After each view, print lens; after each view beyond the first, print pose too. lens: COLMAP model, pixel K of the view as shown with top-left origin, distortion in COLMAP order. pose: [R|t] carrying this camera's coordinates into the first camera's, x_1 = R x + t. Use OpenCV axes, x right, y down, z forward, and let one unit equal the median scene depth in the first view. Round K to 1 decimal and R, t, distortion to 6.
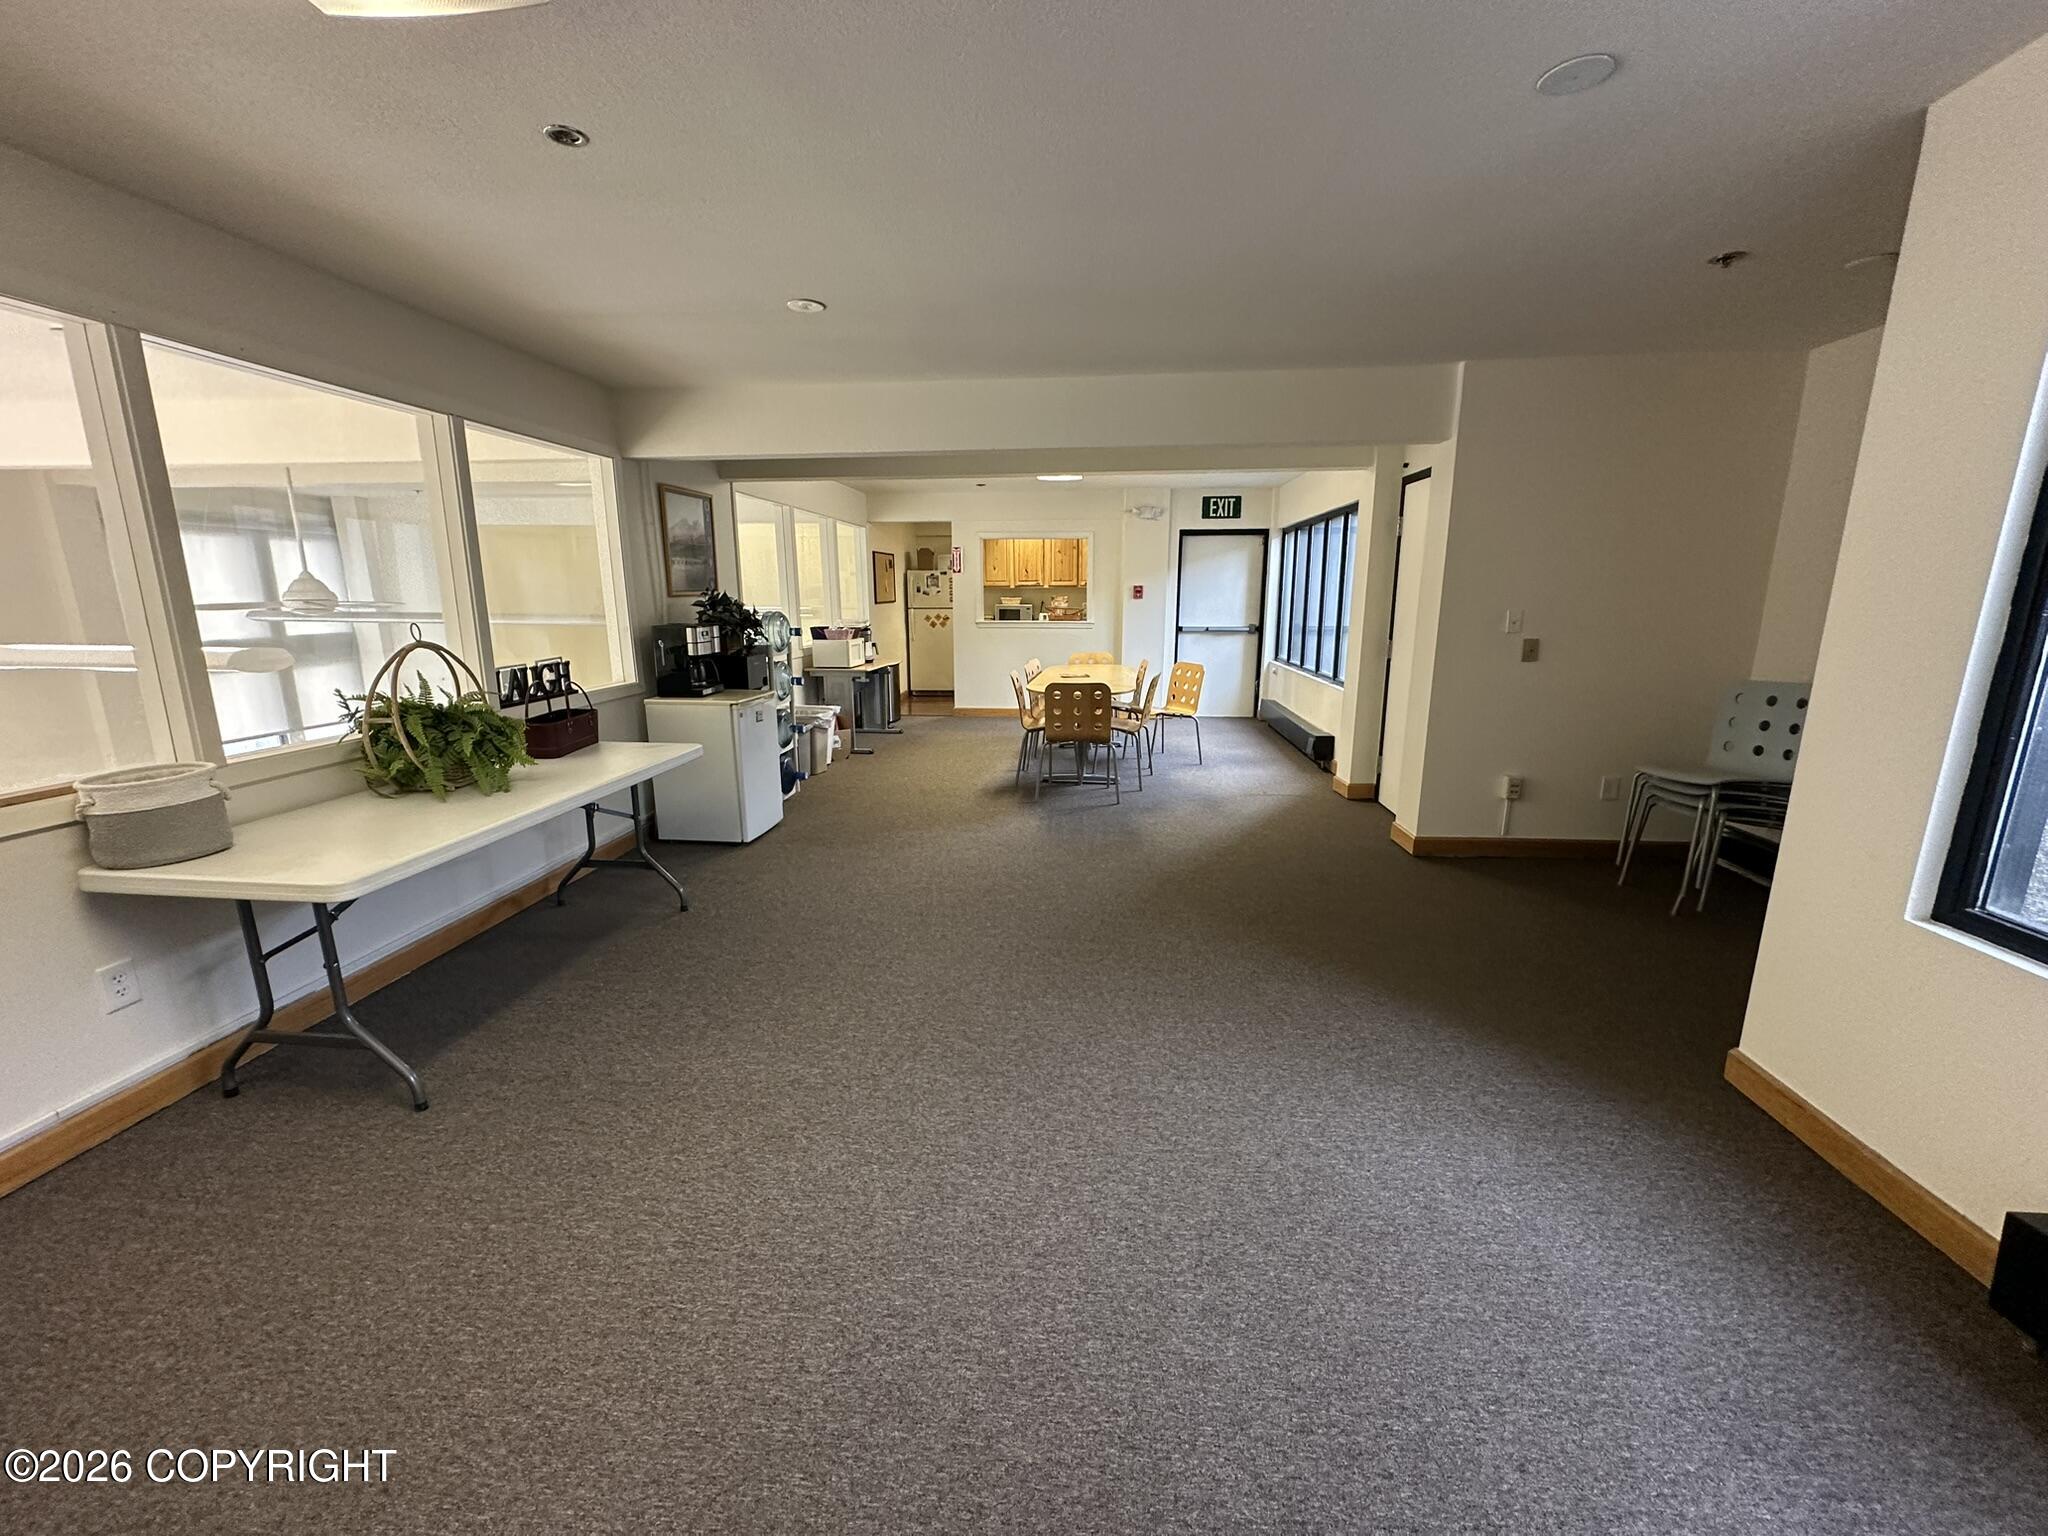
lens RADIAL K [[817.4, 0, 1024.0], [0, 817.4, 768.0], [0, 0, 1]] dist [-0.000272, -0.000021]
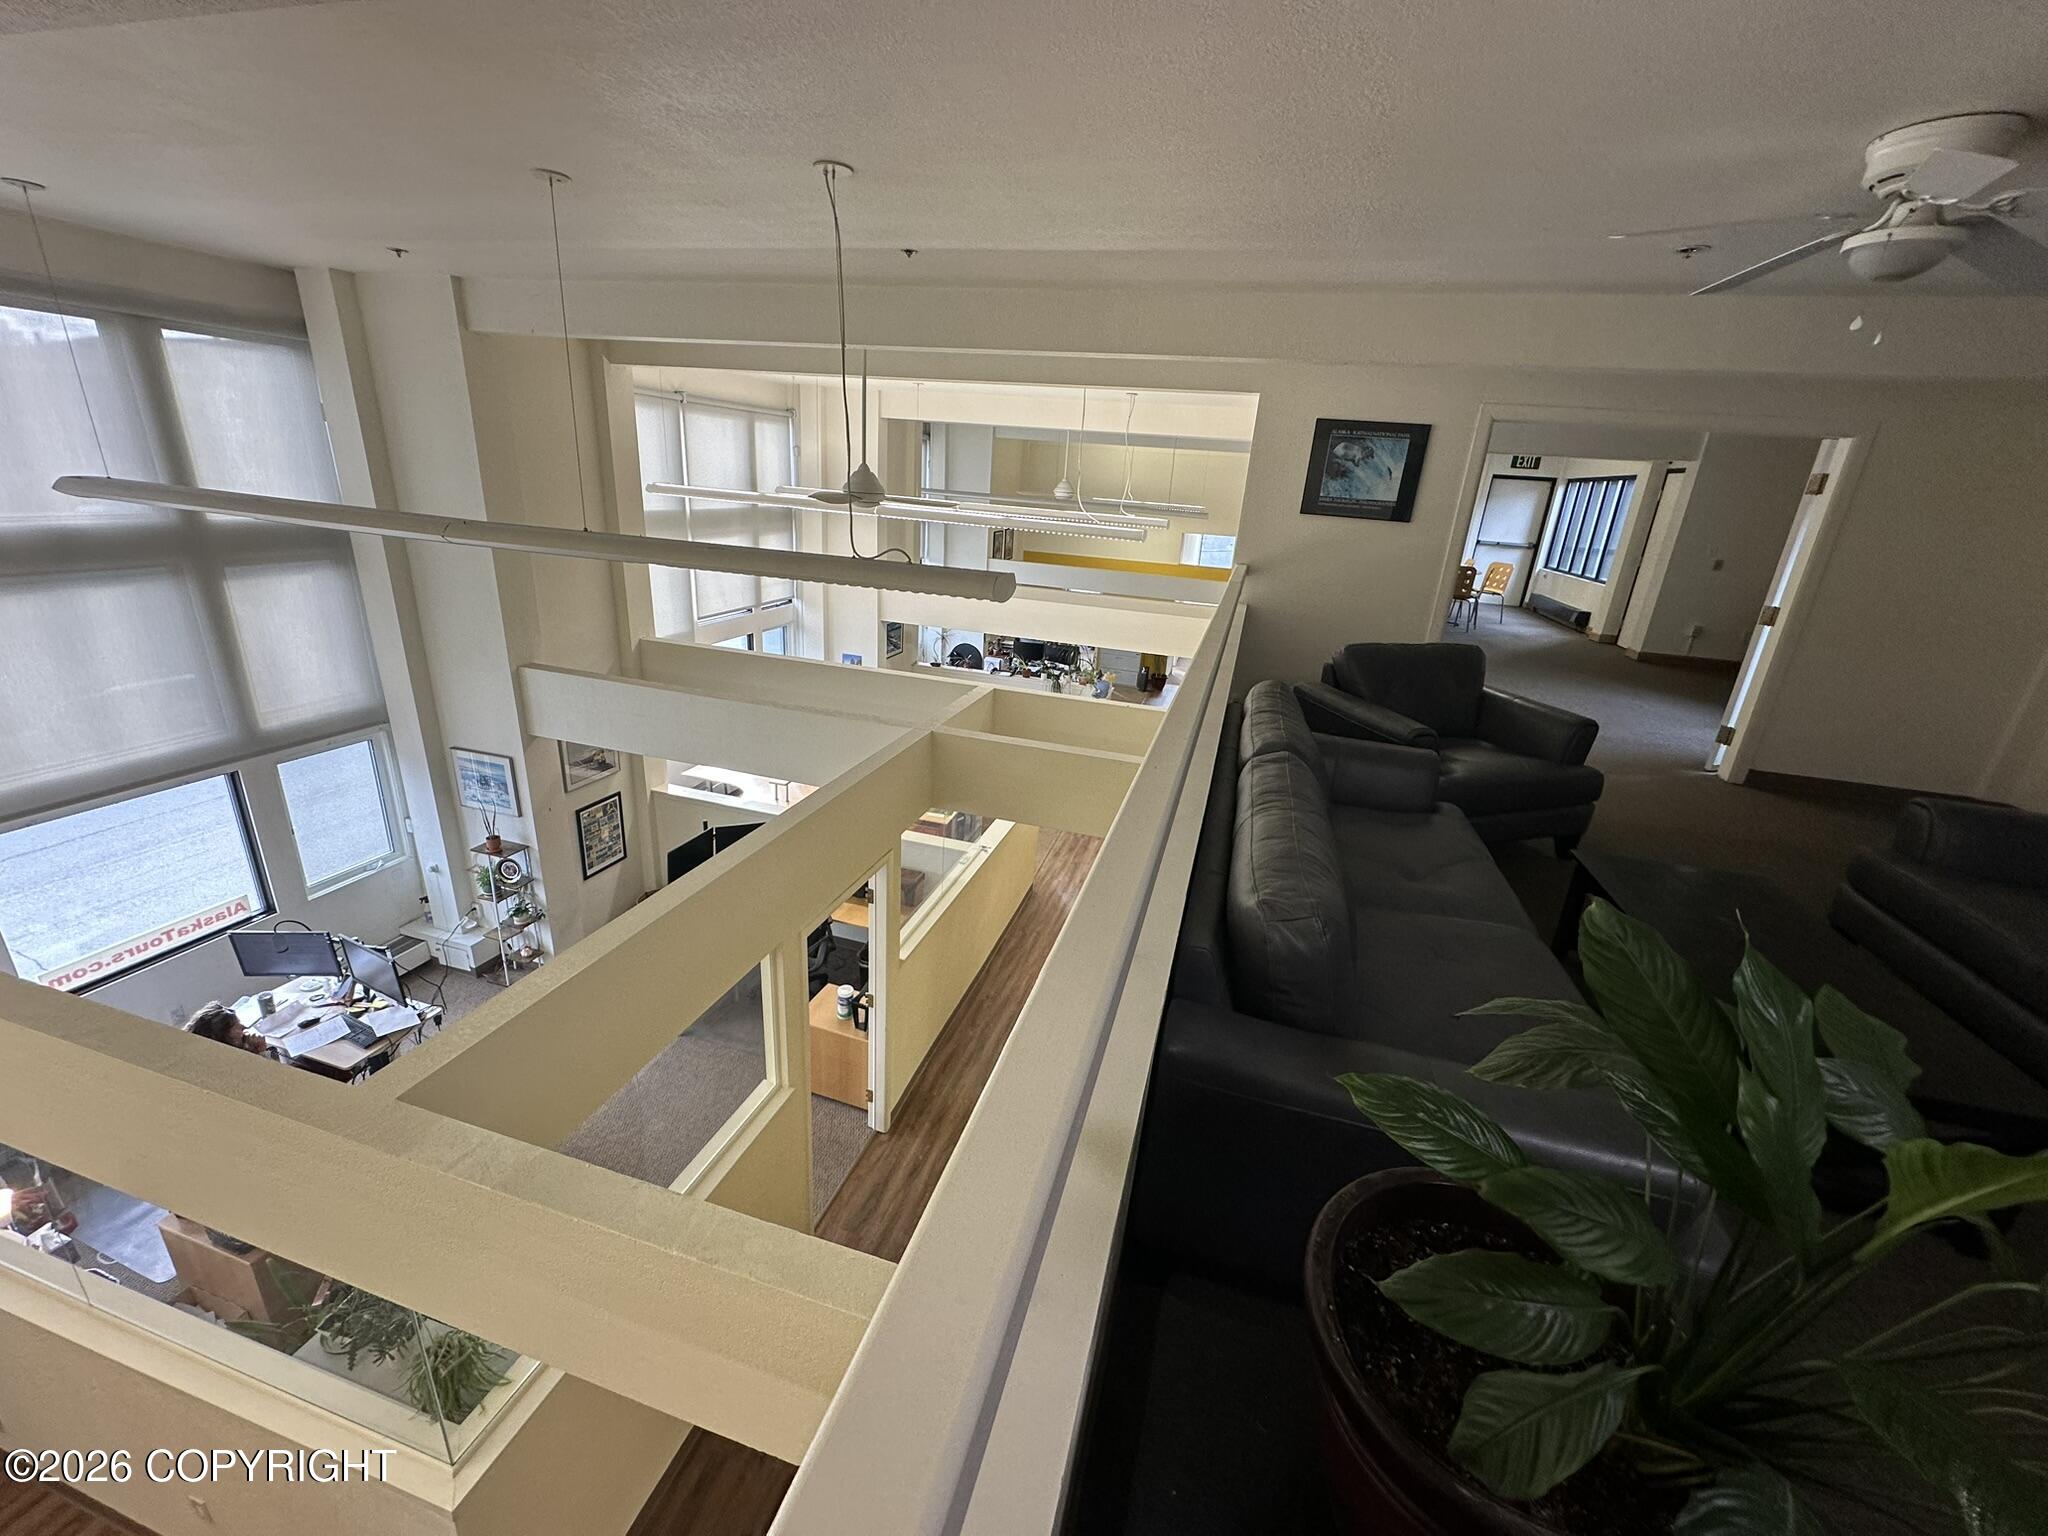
lens RADIAL K [[817.4, 0, 1024.0], [0, 817.4, 768.0], [0, 0, 1]] dist [-0.000272, -0.000021]
pose [[0.980147, 0.125877, -0.153187, -0.392071], [-0.106057, 0.985649, 0.131334, 0.148632], [0.167521, -0.112480, 0.979431, -0.746330]]
